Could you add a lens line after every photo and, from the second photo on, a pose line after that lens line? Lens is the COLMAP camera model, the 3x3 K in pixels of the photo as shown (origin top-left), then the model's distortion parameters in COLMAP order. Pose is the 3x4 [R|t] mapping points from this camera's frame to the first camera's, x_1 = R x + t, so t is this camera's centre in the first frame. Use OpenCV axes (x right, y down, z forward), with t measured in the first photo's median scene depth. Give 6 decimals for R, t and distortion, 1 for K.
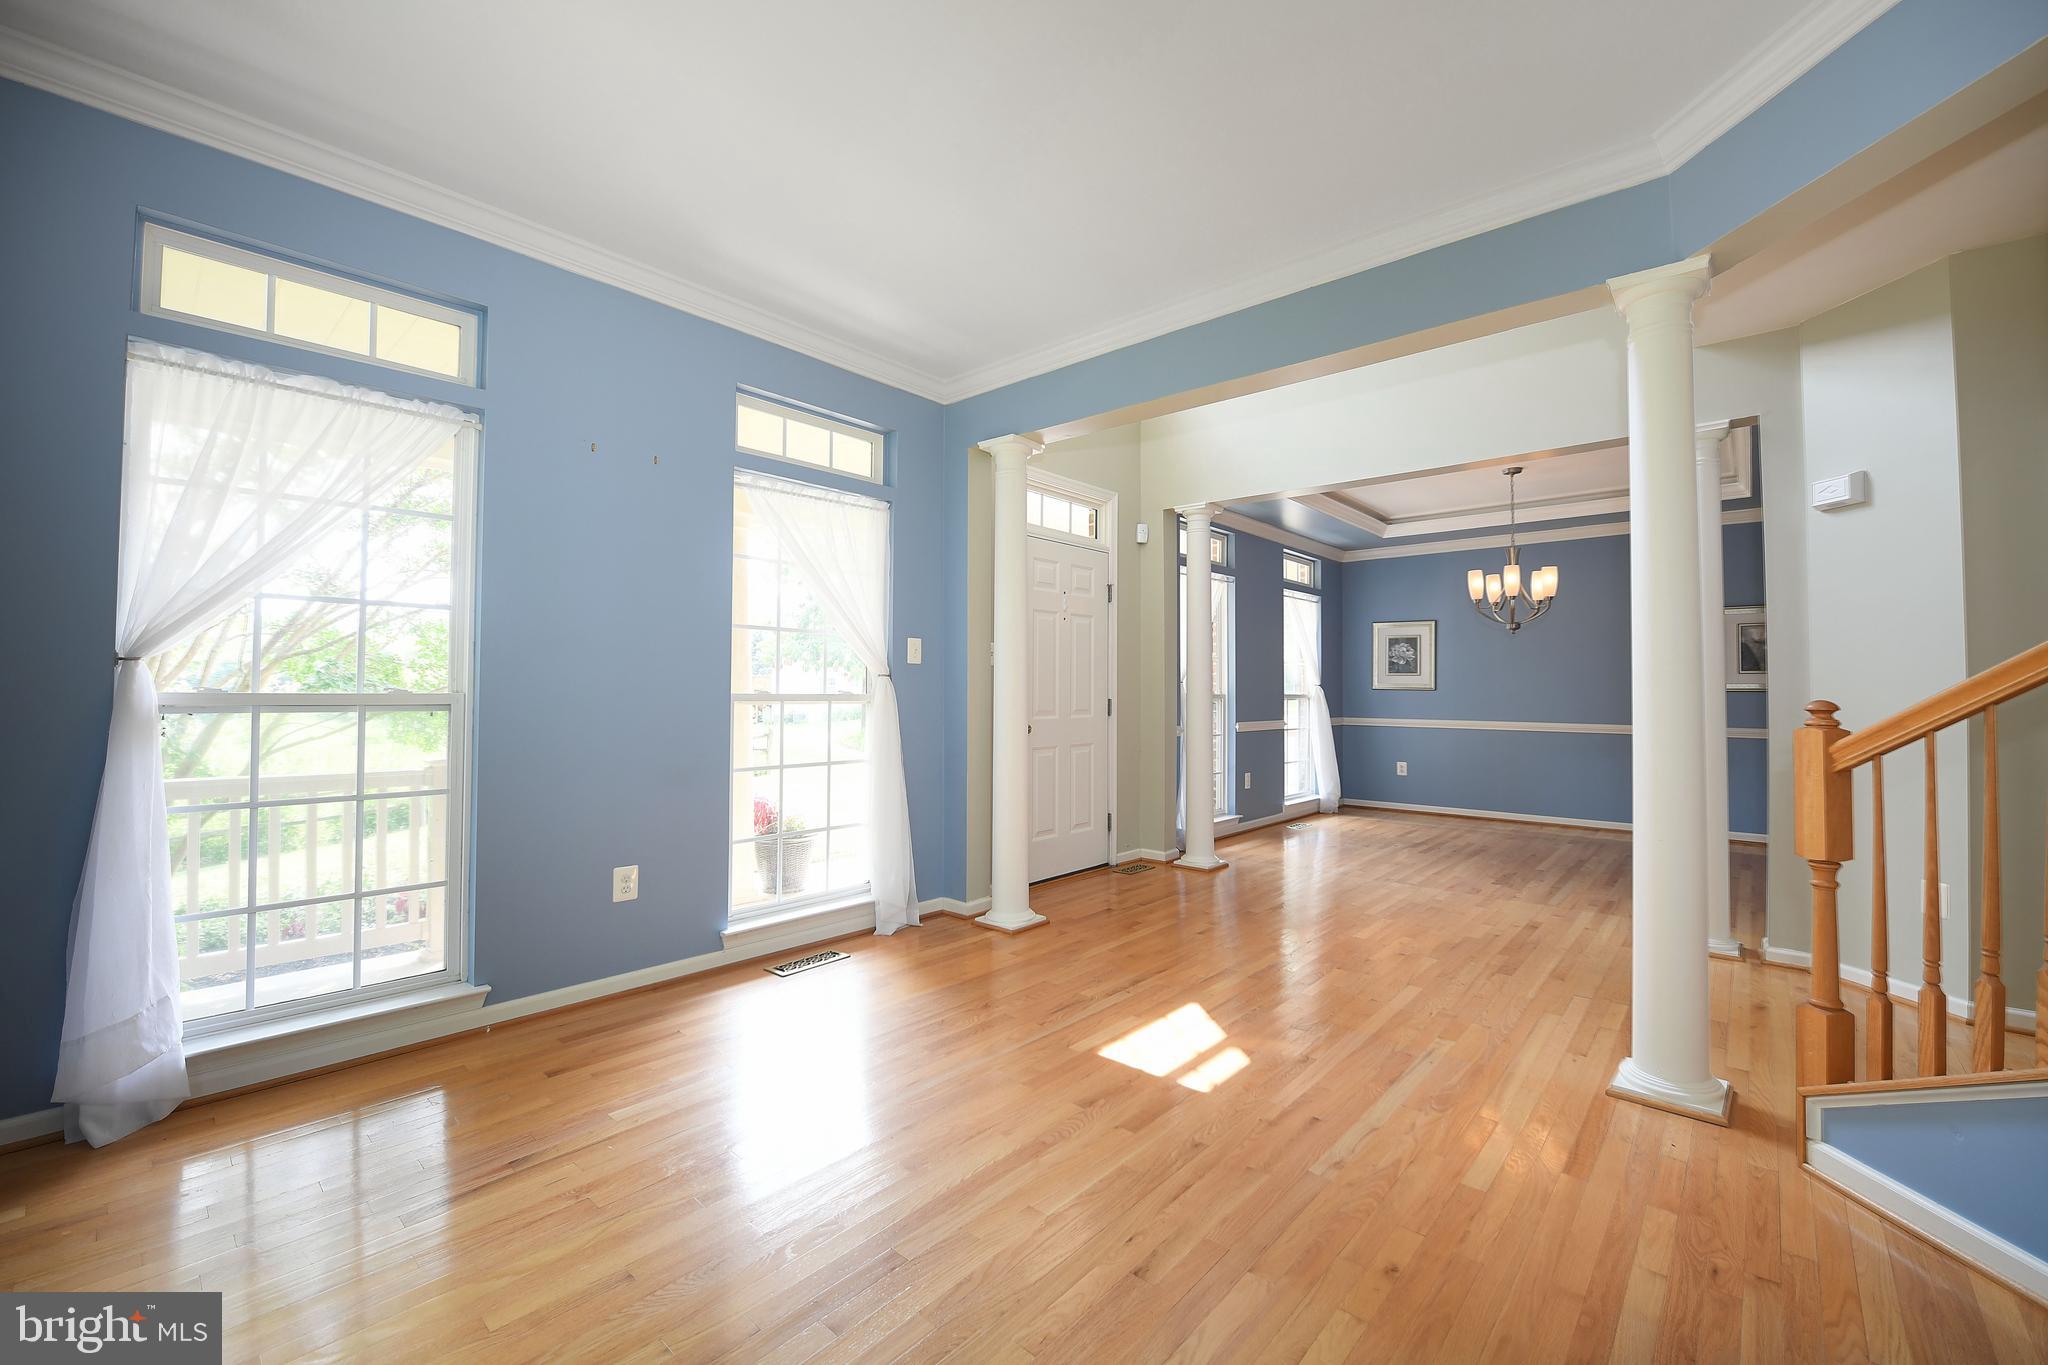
lens RADIAL K [[835.7, 0, 1061.8], [0, 835.7, 663.5], [0, 0, 1]] dist [-0.000418, -0.000063]
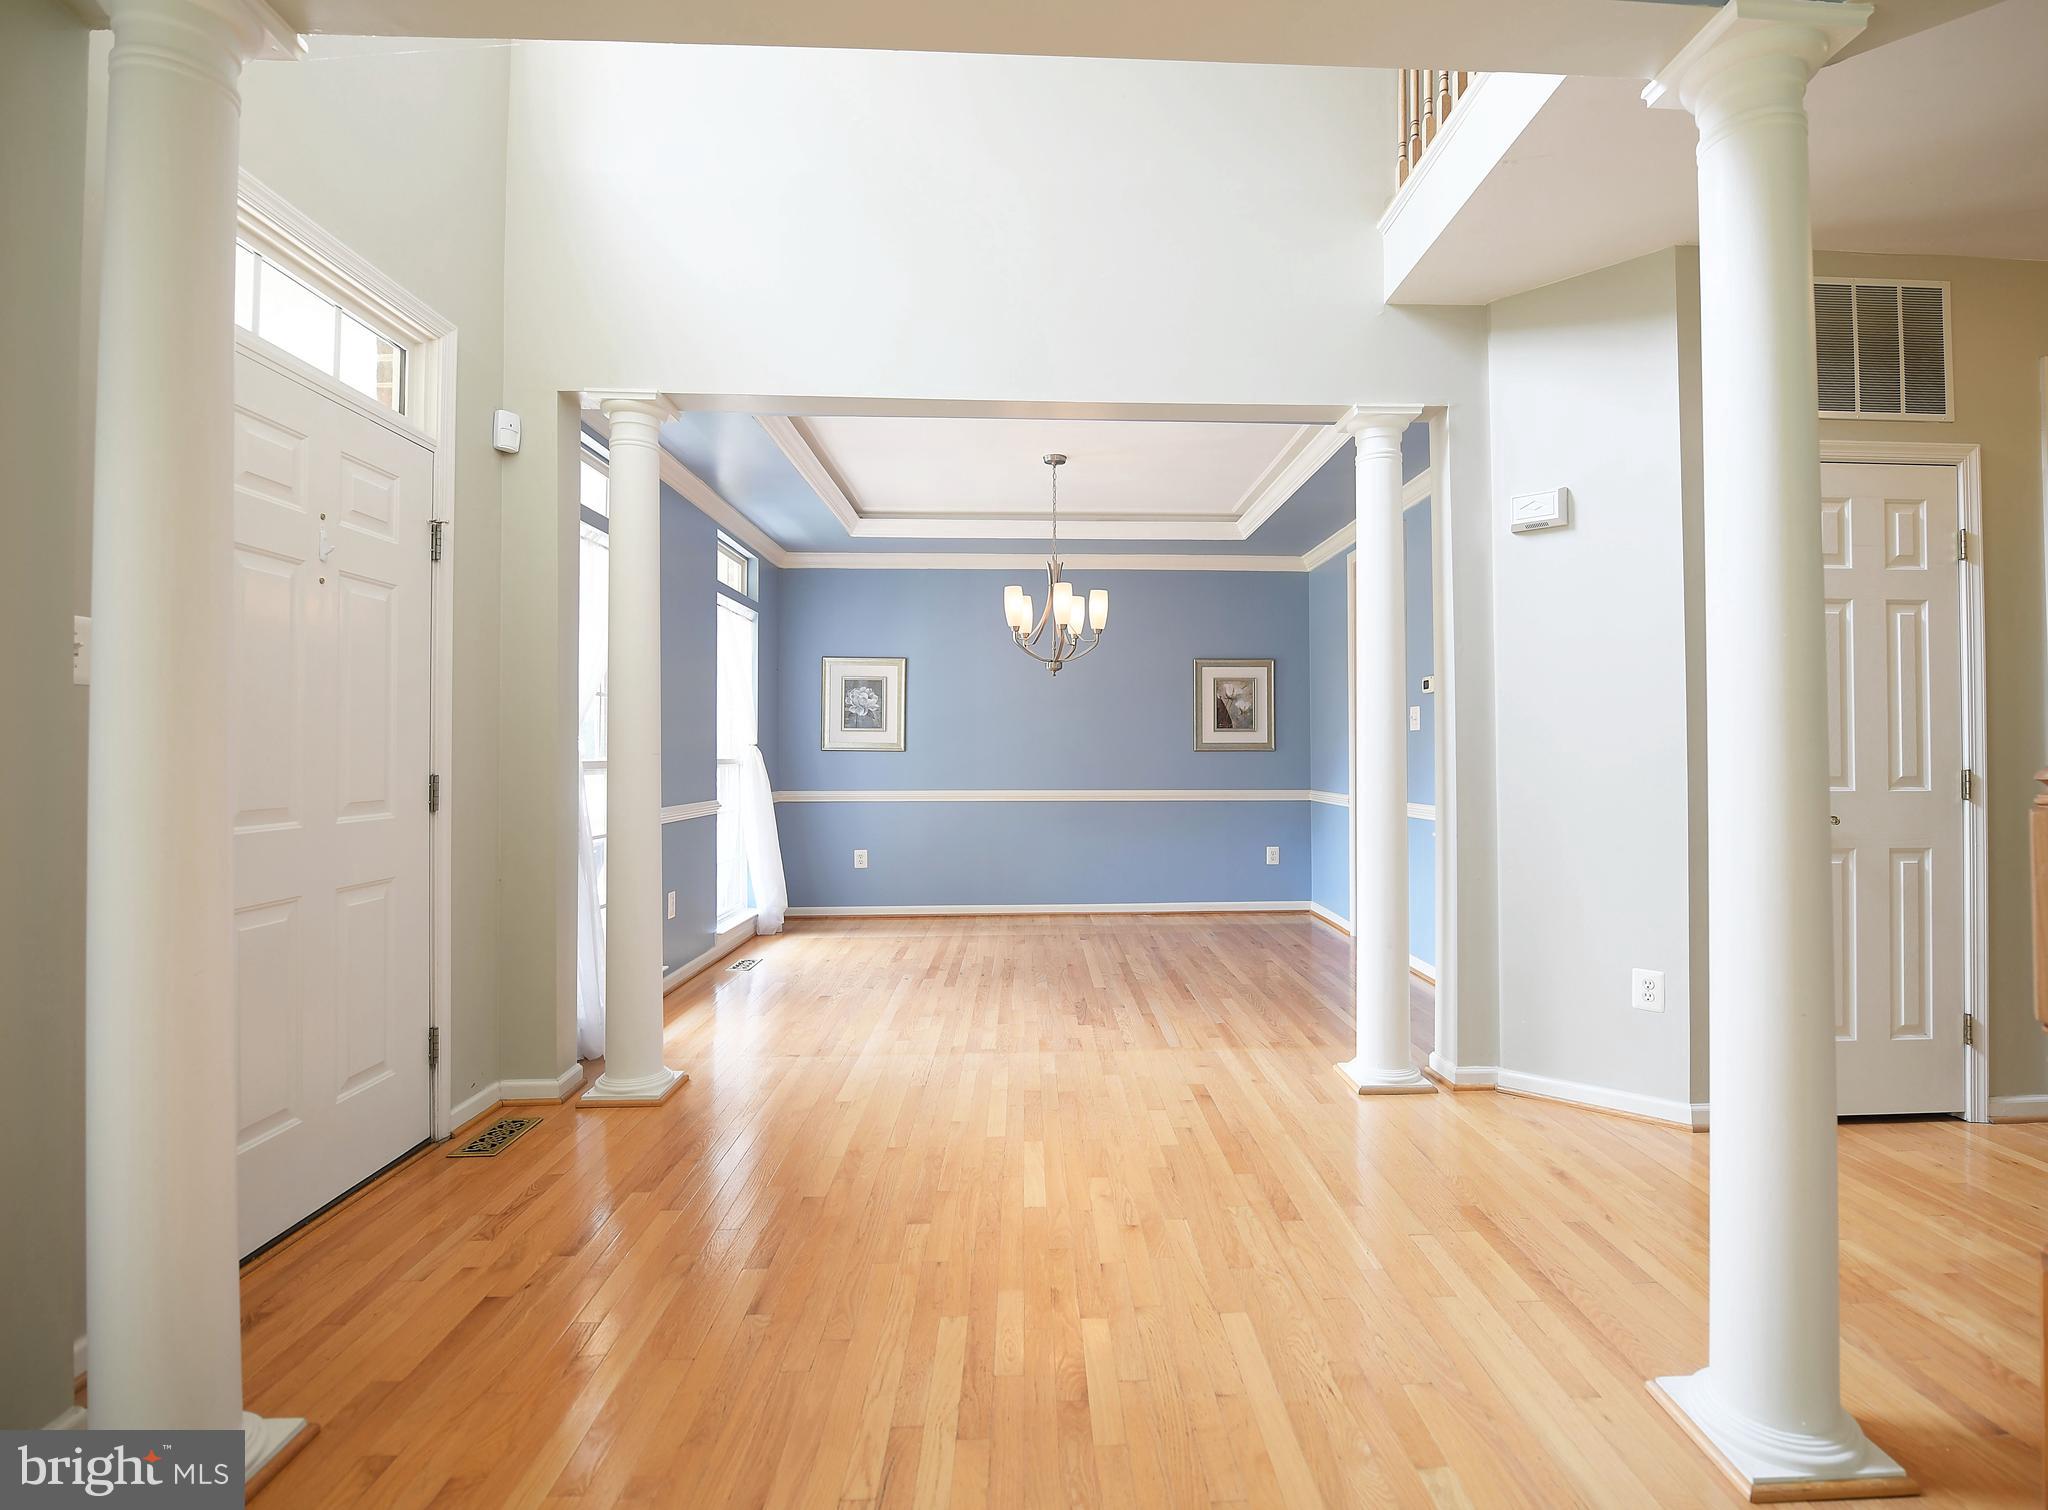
lens RADIAL K [[956.1, 0, 1063.9], [0, 956.1, 736.6], [0, 0, 1]] dist [-0.001391, -0.000224]
pose [[0.742209, 0.004384, 0.670154, -0.027840], [-0.015655, 0.999819, 0.010797, 0.008274], [-0.669986, -0.018505, 0.742143, 0.291976]]
